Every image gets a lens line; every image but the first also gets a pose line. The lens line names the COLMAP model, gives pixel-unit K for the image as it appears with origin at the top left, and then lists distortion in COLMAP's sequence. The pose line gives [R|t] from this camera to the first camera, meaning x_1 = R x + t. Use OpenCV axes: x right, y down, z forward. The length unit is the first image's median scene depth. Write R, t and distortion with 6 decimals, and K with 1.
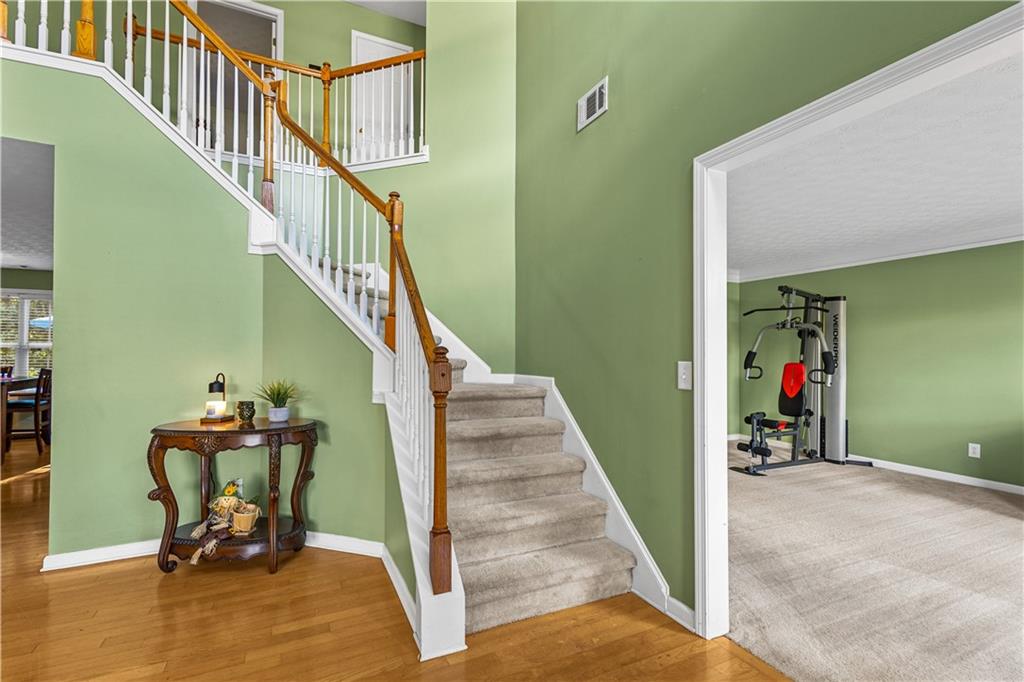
lens RADIAL K [[477.7, 0, 511.0], [0, 477.7, 341.0], [0, 0, 1]] dist [0.002775, -0.000664]
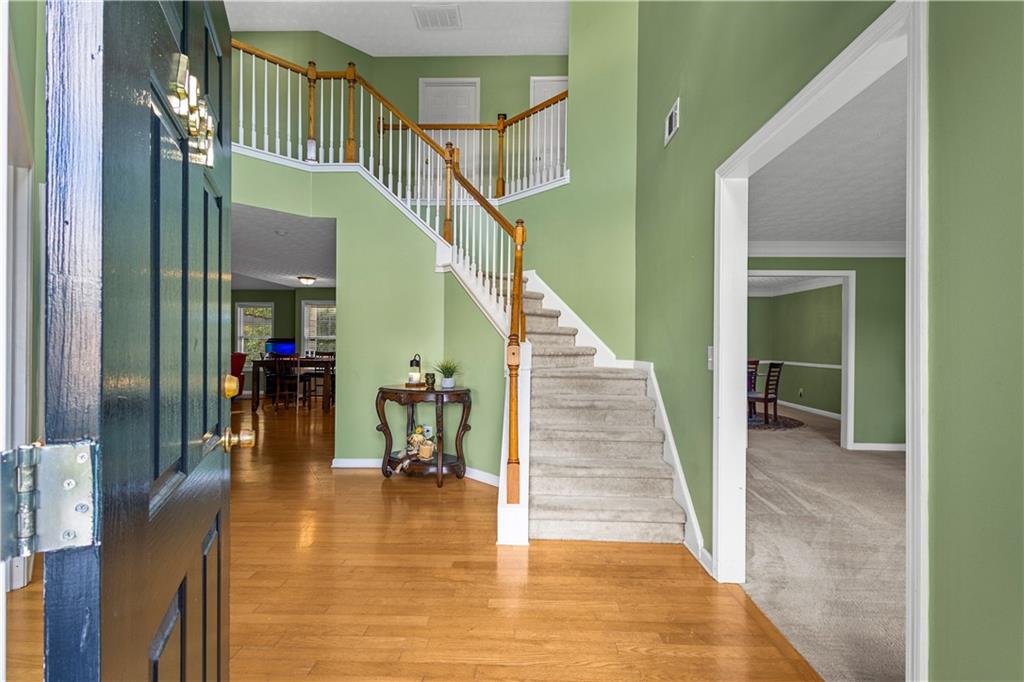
lens RADIAL K [[477.7, 0, 504.1], [0, 477.7, 336.1], [0, 0, 1]] dist [0.002775, -0.000664]
pose [[0.878275, -0.005399, -0.478125, 0.276821], [0.006534, 0.999978, 0.000711, 0.008520], [0.478110, -0.003748, 0.878292, -0.150898]]
